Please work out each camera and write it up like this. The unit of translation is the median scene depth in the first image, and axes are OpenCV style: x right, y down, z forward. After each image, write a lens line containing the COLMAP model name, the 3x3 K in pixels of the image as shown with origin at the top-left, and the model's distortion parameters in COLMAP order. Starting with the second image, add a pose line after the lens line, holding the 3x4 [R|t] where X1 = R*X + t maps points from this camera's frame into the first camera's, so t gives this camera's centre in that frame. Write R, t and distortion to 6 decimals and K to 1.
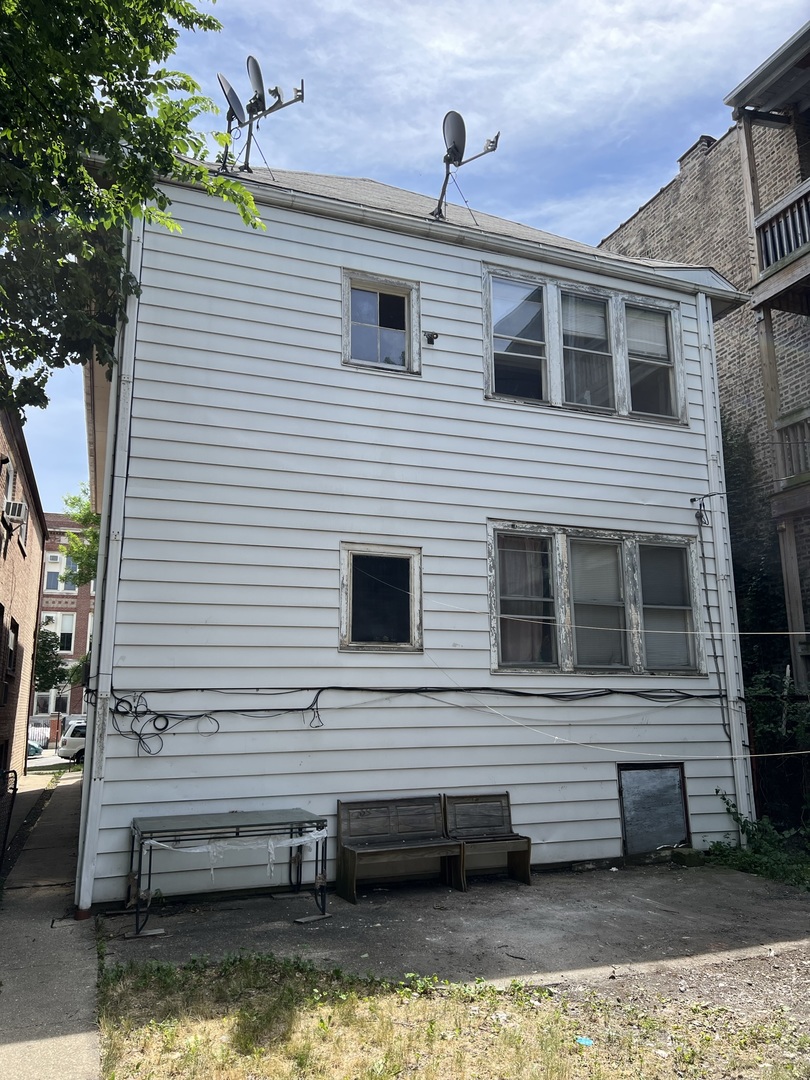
lens RADIAL K [[790.3, 0, 403.4], [0, 790.3, 546.4], [0, 0, 1]] dist [0.082418, -0.132555]
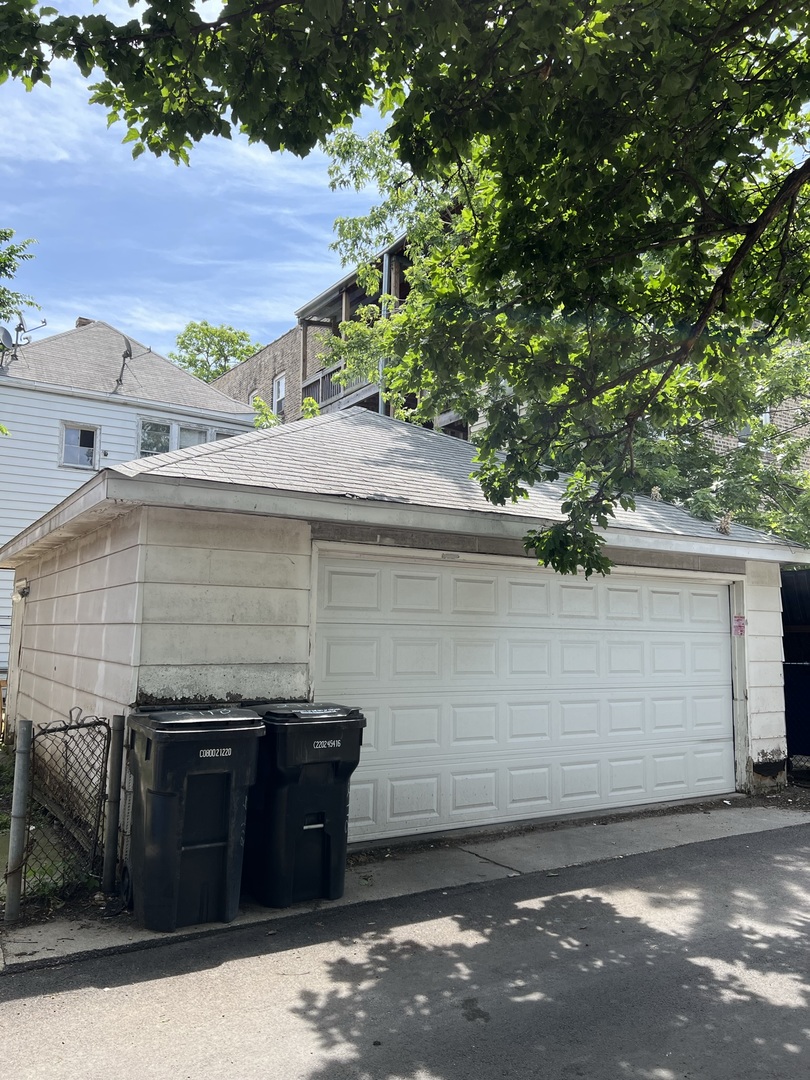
lens RADIAL K [[800.5, 0, 400.8], [0, 800.5, 541.1], [0, 0, 1]] dist [0.067547, -0.078223]
pose [[0.982040, 0.041055, 0.184153, 0.417958], [-0.054029, 0.996356, 0.065999, -0.211849], [-0.180773, -0.074764, 0.980679, -1.260250]]
